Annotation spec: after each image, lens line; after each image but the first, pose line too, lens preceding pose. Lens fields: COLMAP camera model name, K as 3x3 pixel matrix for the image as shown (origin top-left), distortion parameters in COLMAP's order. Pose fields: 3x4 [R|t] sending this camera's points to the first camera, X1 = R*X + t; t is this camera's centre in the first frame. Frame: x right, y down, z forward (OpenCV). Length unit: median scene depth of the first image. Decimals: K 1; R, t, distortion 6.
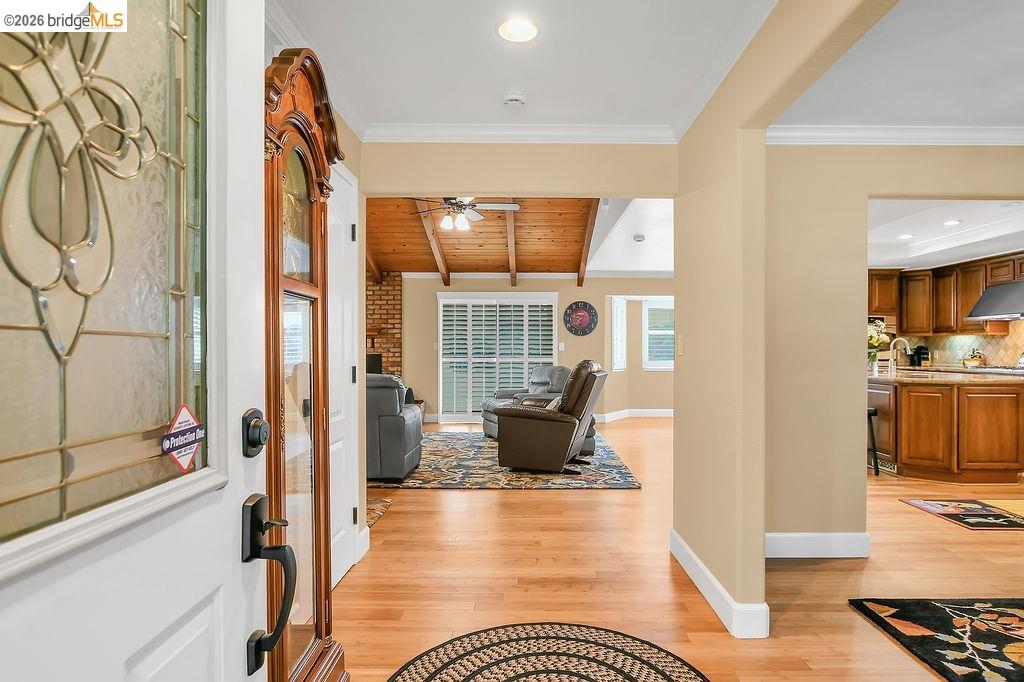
lens RADIAL K [[587.6, 0, 529.6], [0, 587.6, 349.9], [0, 0, 1]] dist [-0.000986, -0.000183]
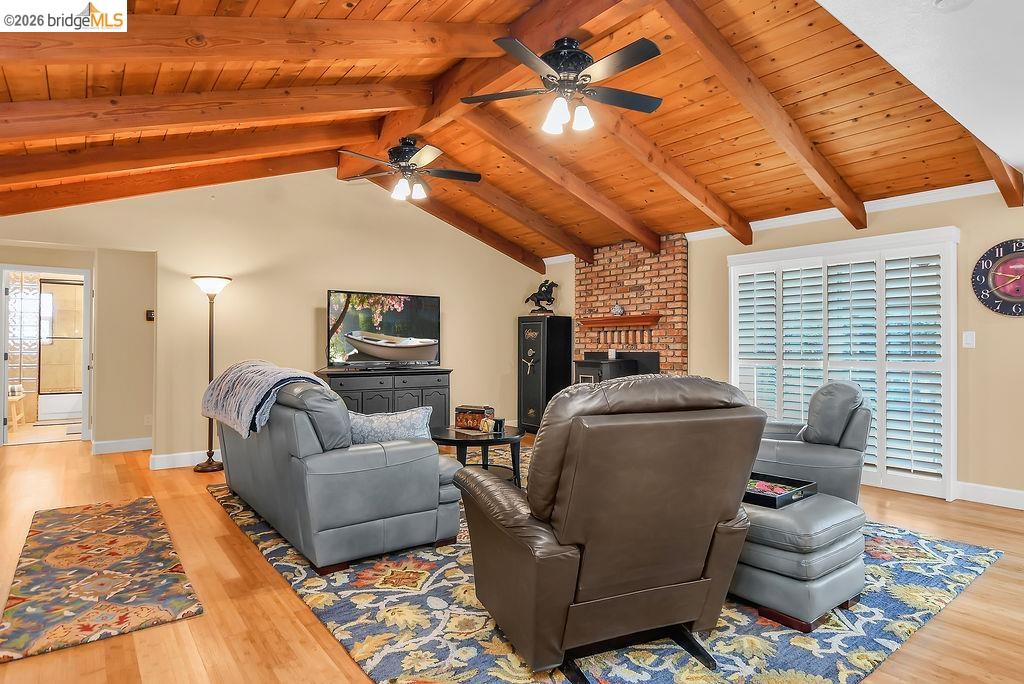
lens RADIAL K [[583.2, 0, 508.6], [0, 583.2, 337.9], [0, 0, 1]] dist [-0.019391, -0.000166]
pose [[0.625868, -0.009840, -0.779867, 0.190164], [-0.001687, 0.999901, -0.013970, -0.000045], [0.779927, 0.010059, 0.625789, 0.430627]]
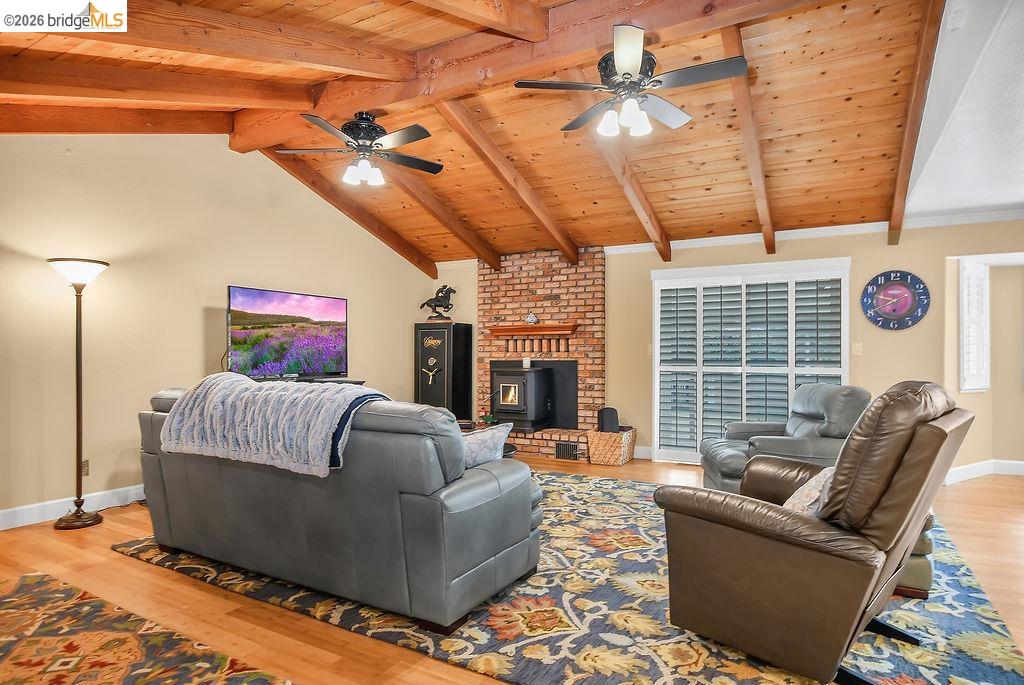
lens RADIAL K [[583.2, 0, 528.5], [0, 583.2, 351.9], [0, 0, 1]] dist [-0.019391, -0.000166]
pose [[0.886773, -0.002341, -0.462200, 0.031111], [-0.000027, 0.999987, -0.005116, 0.000344], [0.462206, 0.004549, 0.886761, 0.337586]]
